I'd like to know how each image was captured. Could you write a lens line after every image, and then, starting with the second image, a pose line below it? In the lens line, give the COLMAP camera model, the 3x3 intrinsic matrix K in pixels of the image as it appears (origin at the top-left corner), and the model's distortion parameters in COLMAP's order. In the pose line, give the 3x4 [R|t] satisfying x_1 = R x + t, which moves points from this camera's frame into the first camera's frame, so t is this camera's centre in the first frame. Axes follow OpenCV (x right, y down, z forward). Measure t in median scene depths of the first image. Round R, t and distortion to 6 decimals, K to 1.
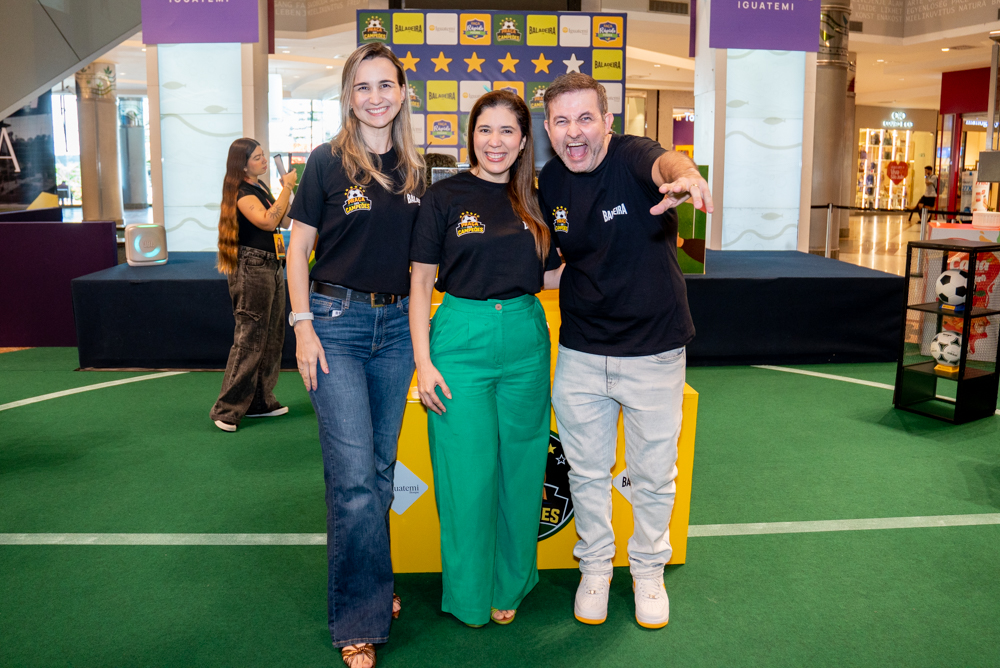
lens RADIAL K [[828.4, 0, 496.2], [0, 828.4, 298.7], [0, 0, 1]] dist [-0.135921, 0.113287]
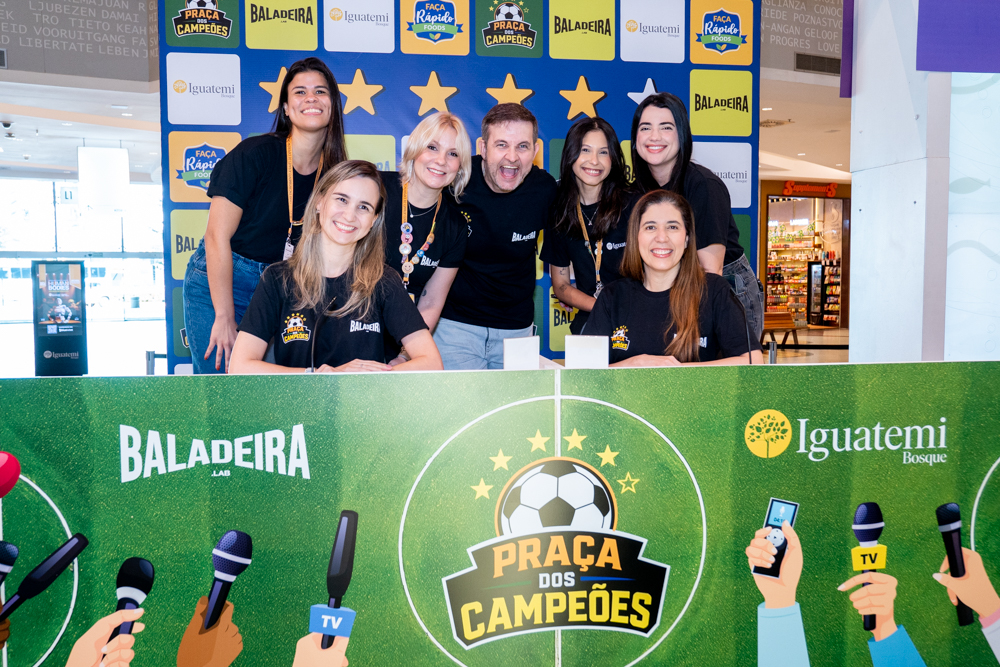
lens RADIAL K [[922.0, 0, 500.6], [0, 922.0, 330.3], [0, 0, 1]] dist [-0.069644, 0.142067]
pose [[0.995542, -0.012379, 0.093501, -0.038238], [0.020110, 0.996413, -0.082199, -0.118565], [-0.092148, 0.083712, 0.992220, 0.511237]]
